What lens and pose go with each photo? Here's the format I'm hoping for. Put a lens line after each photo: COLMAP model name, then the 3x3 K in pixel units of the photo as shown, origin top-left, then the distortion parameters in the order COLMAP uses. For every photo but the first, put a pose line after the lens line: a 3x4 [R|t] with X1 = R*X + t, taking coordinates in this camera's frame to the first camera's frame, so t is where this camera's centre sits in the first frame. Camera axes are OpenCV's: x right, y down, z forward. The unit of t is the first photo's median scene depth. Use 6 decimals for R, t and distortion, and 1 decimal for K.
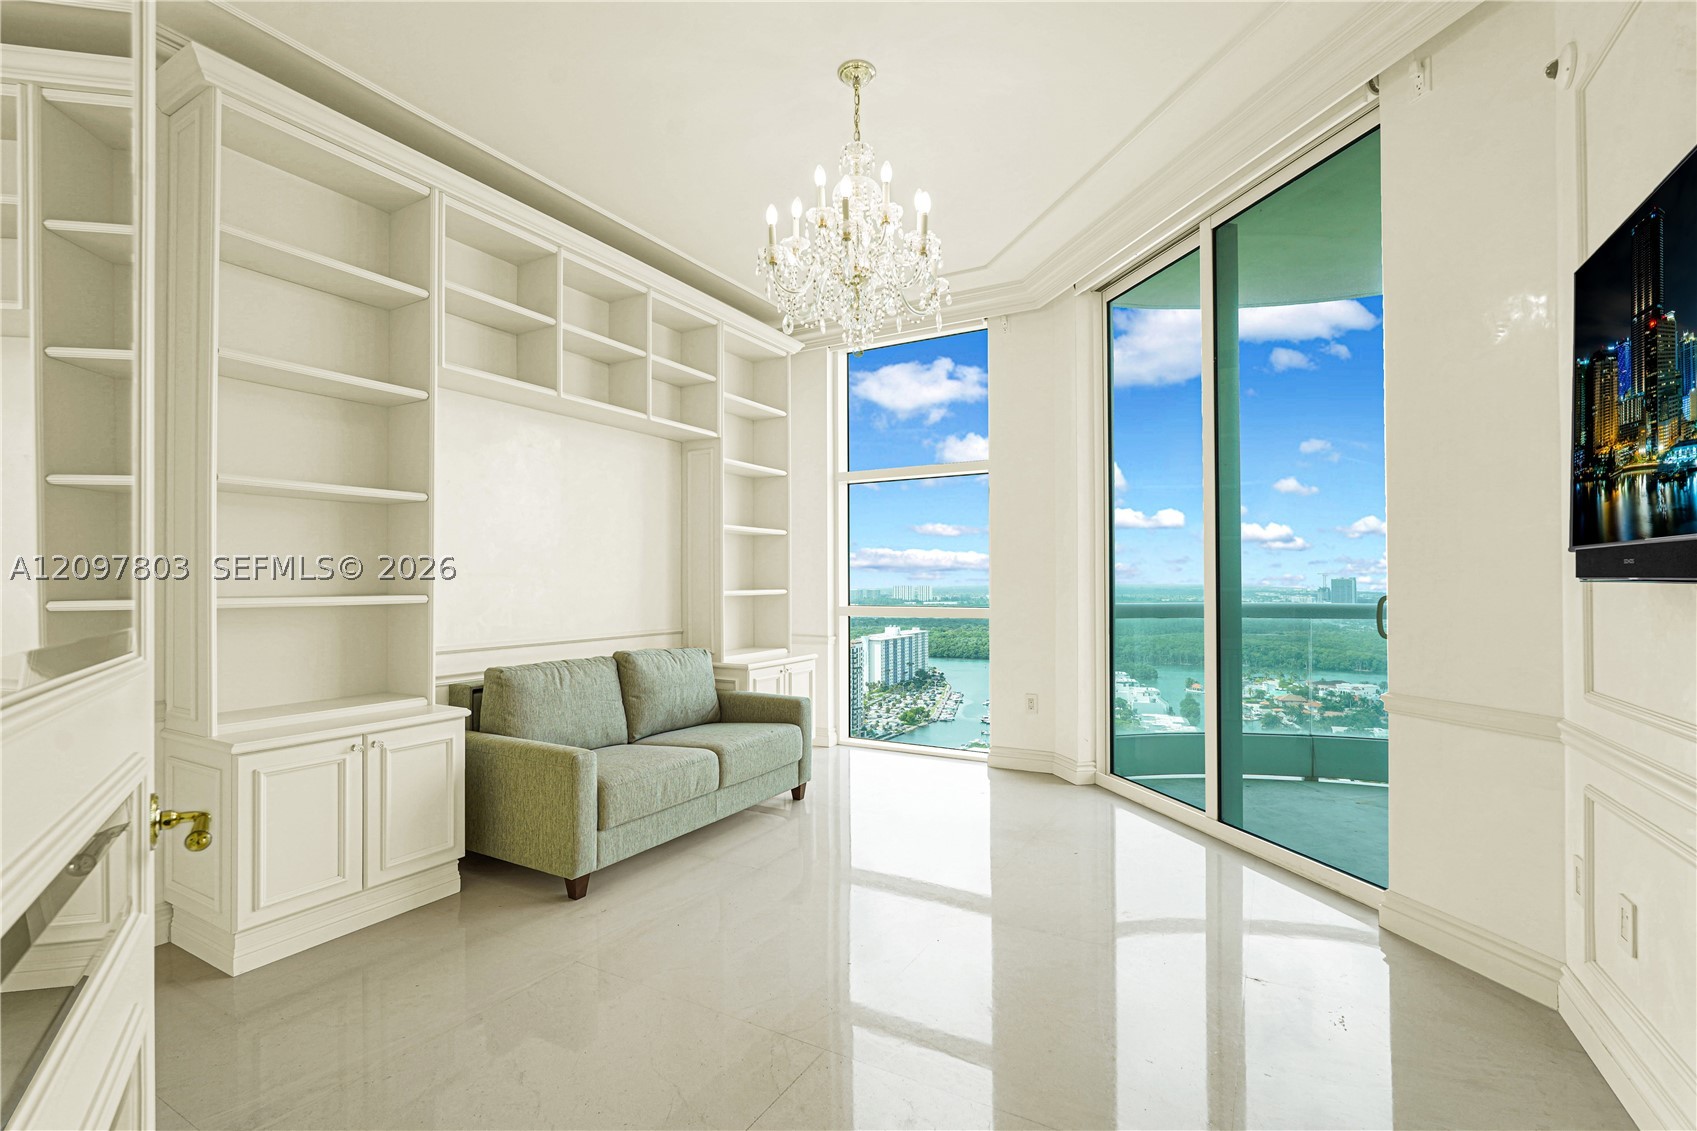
lens RADIAL K [[763.3, 0, 847.8], [0, 763.3, 574.3], [0, 0, 1]] dist [-0.022297, 0.010896]
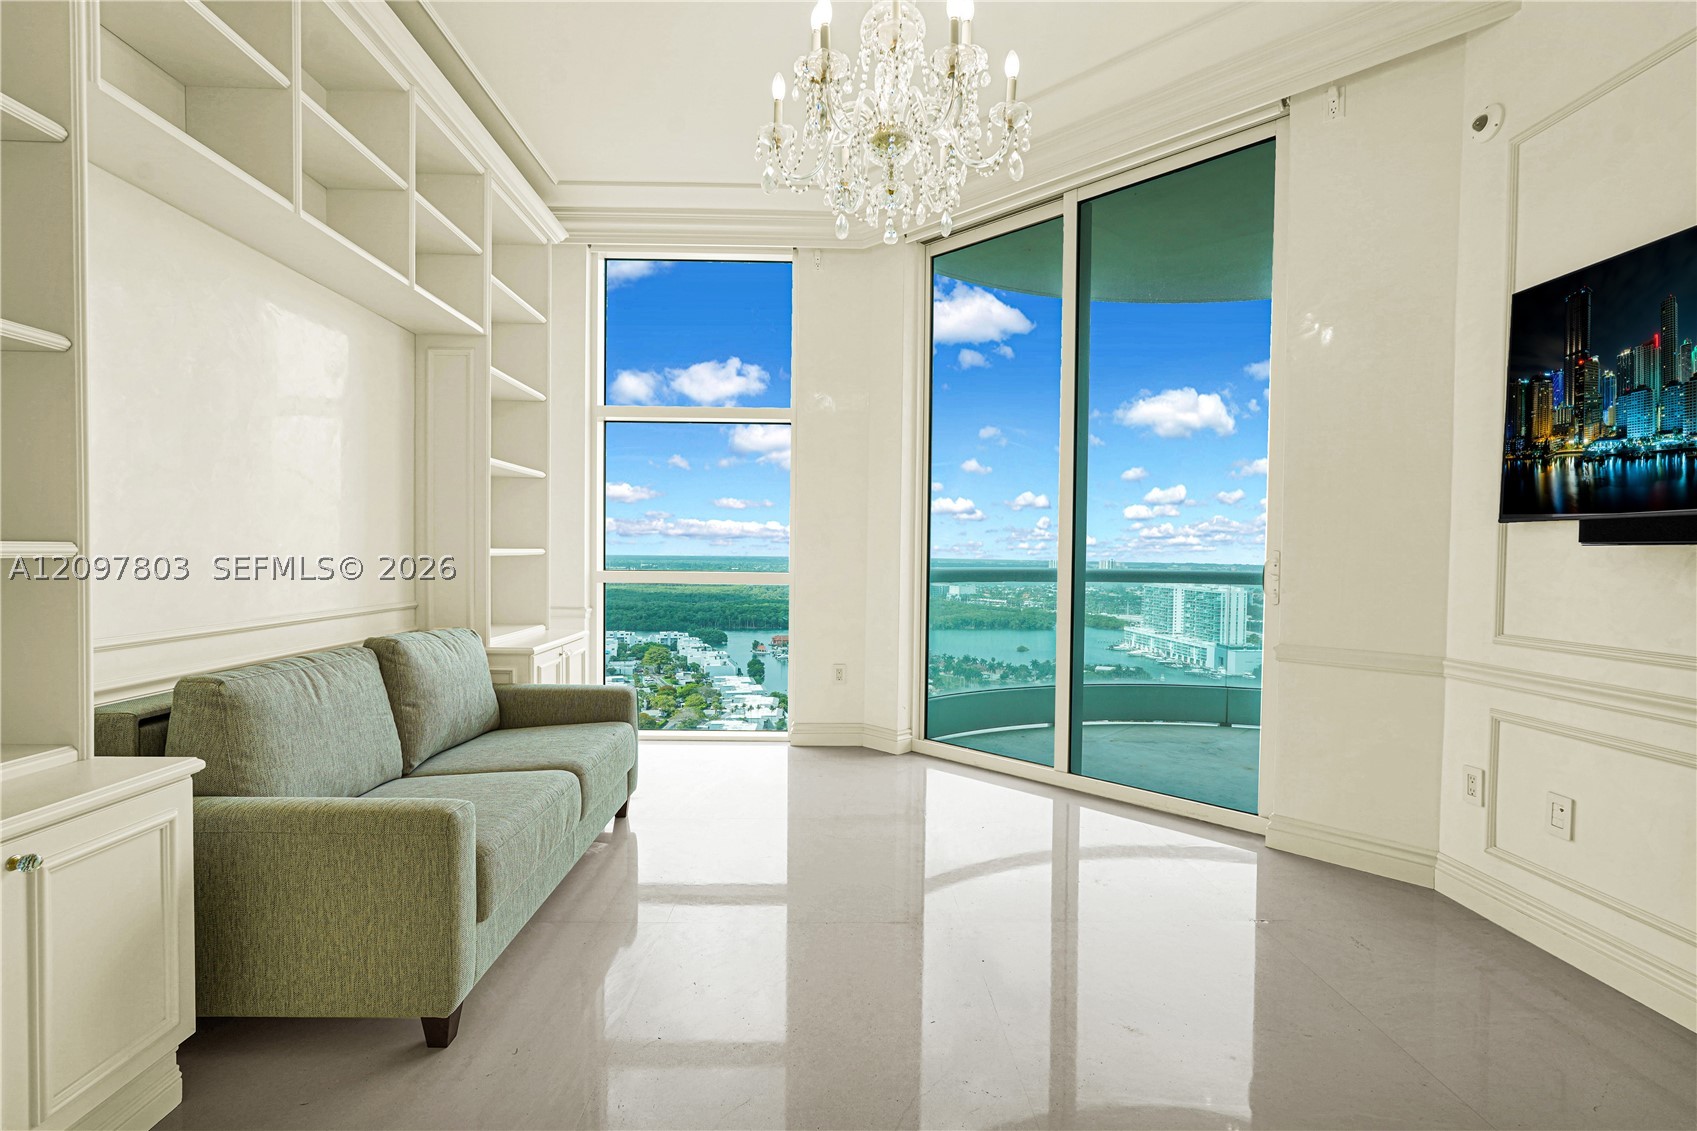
lens RADIAL K [[763.3, 0, 847.8], [0, 763.3, 574.3], [0, 0, 1]] dist [-0.022297, 0.010896]
pose [[0.856860, -0.001859, 0.515546, -0.310277], [-0.019280, 0.999178, 0.035647, 0.017096], [-0.515189, -0.040484, 0.856120, 0.257312]]
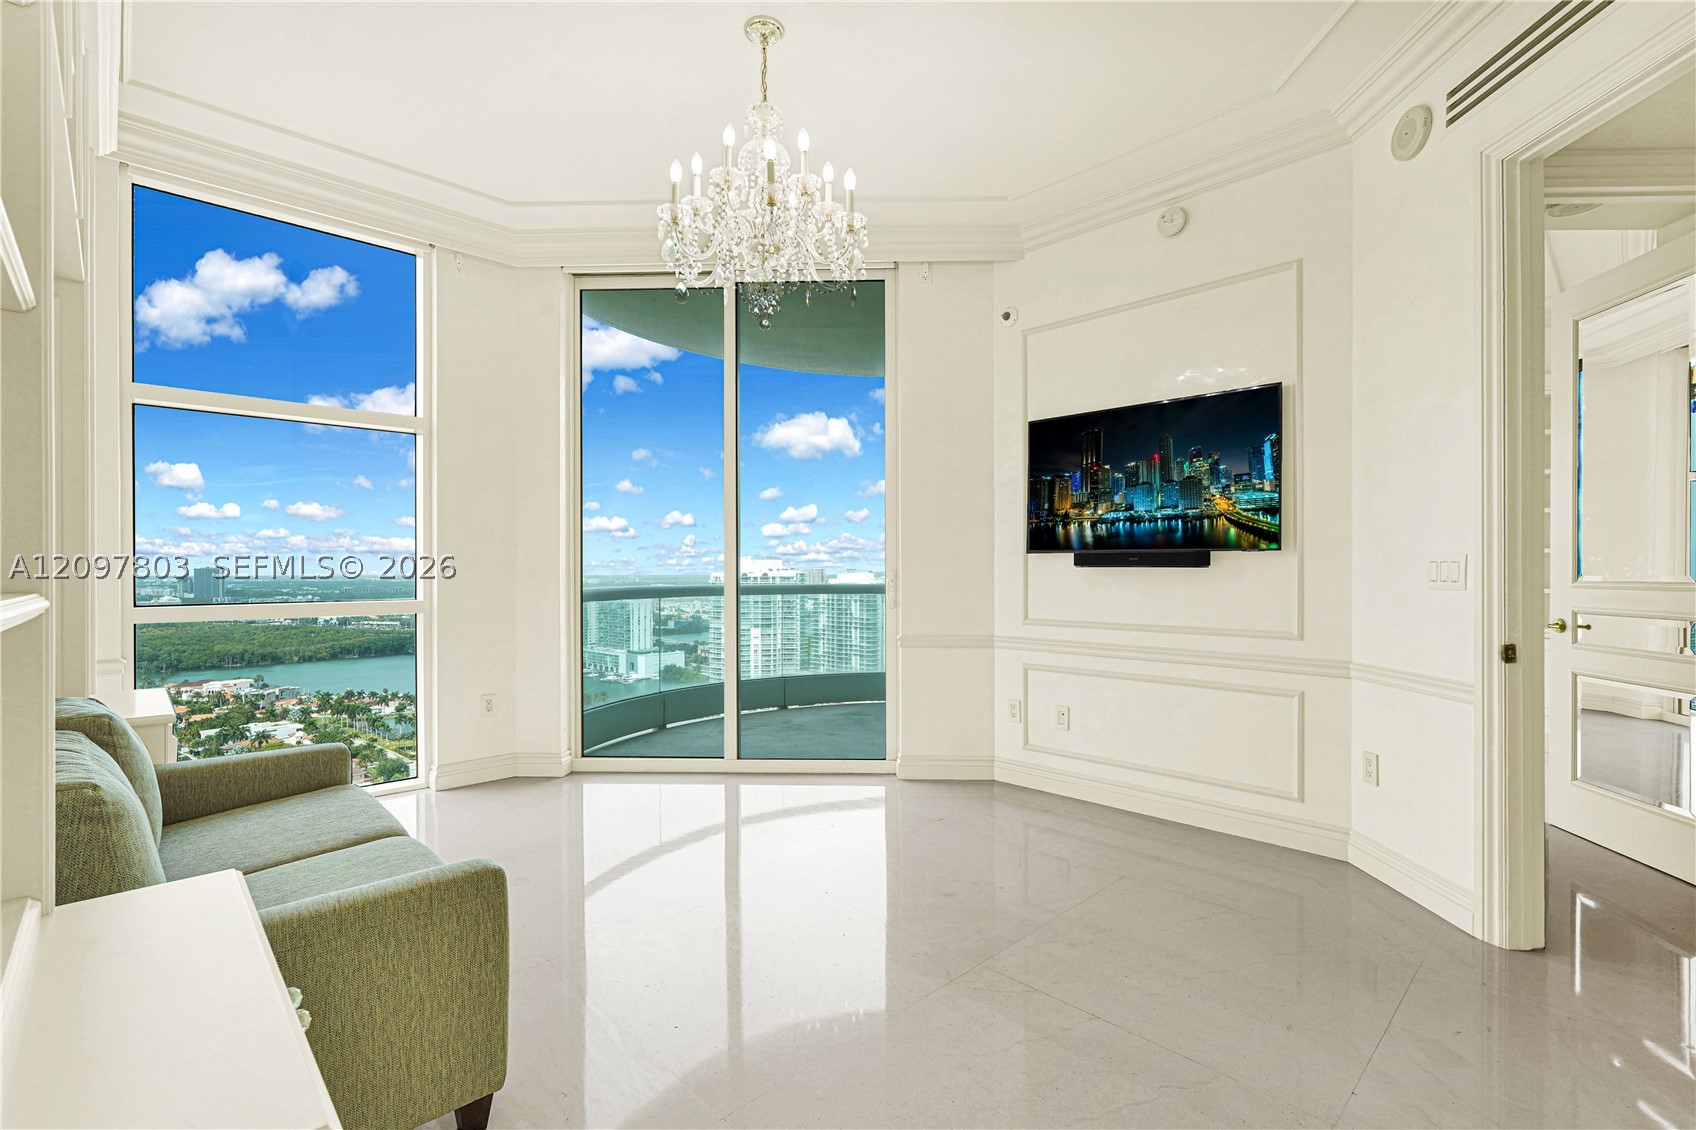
lens RADIAL K [[759.1, 0, 848.9], [0, 759.1, 571.1], [0, 0, 1]] dist [0.000236, 0.000148]
pose [[0.283734, 0.000418, 0.958903, -0.643637], [-0.010088, 0.999946, 0.002549, 0.010091], [-0.958850, -0.010396, 0.283723, 0.459304]]
